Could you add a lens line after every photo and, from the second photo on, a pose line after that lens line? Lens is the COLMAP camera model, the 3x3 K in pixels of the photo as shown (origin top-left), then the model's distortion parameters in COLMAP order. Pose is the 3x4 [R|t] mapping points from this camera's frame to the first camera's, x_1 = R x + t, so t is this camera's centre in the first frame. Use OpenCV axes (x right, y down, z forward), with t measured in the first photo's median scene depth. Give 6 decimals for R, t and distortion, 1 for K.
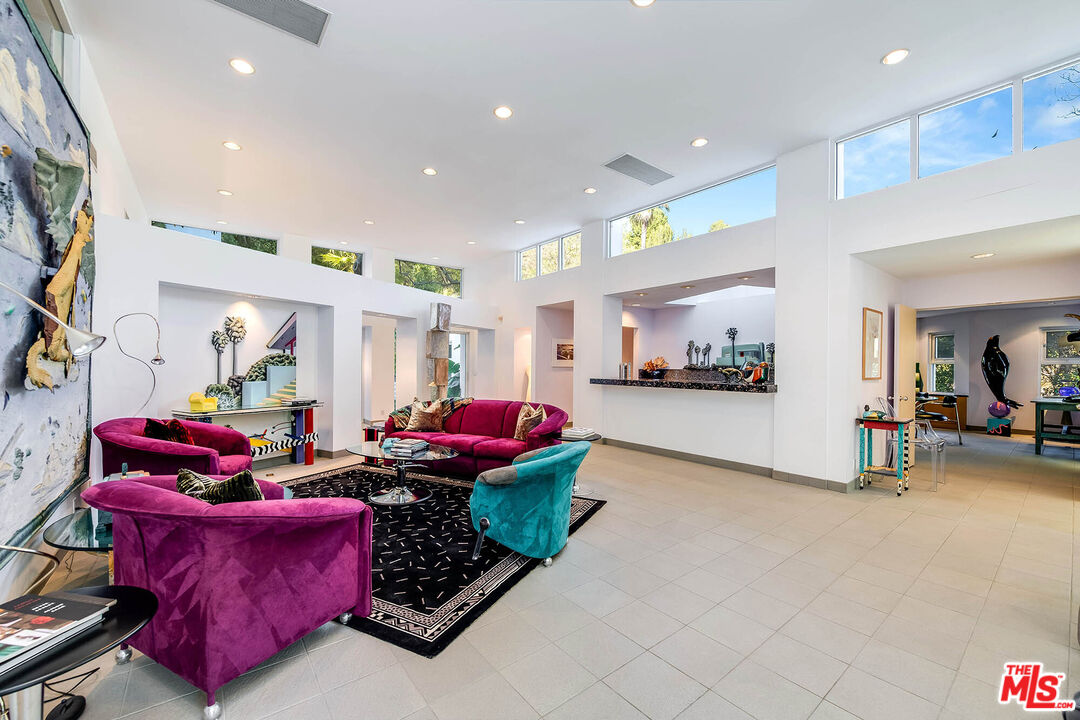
lens RADIAL K [[433.4, 0, 540.5], [0, 433.4, 364.4], [0, 0, 1]] dist [-0.002538, 0.000008]
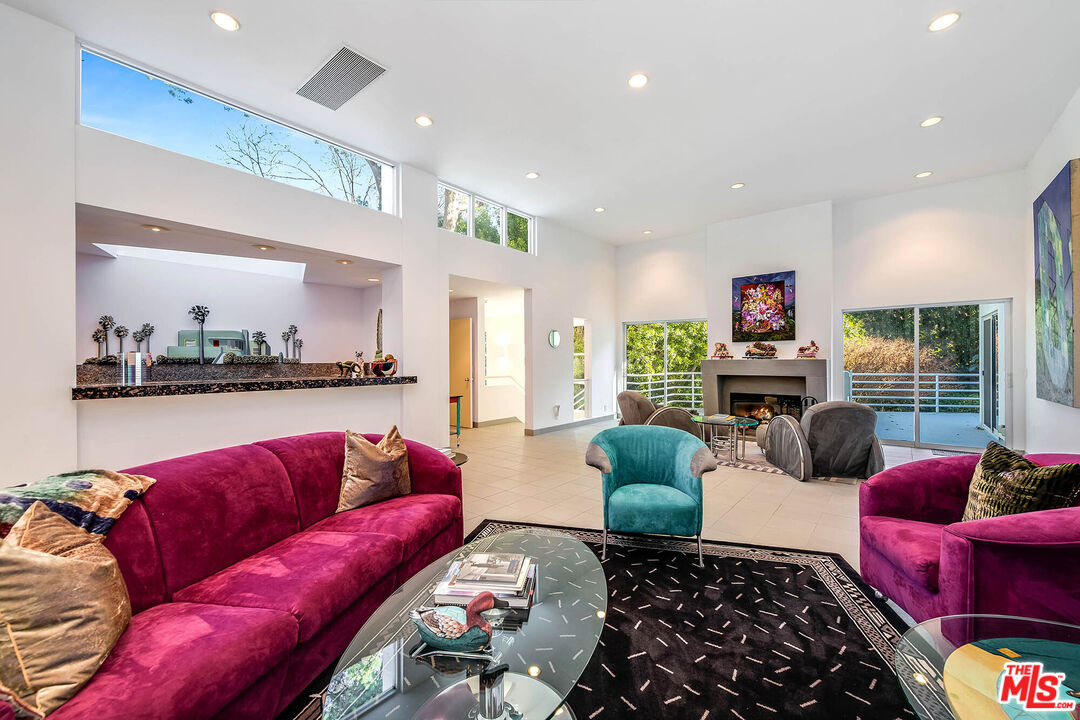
lens RADIAL K [[433.4, 0, 534.9], [0, 433.4, 360.5], [0, 0, 1]] dist [-0.002538, 0.000008]
pose [[-0.206055, -0.004314, 0.978531, -0.388320], [-0.001432, 0.999991, 0.004107, 0.002911], [-0.978539, -0.000555, -0.206059, 0.609113]]
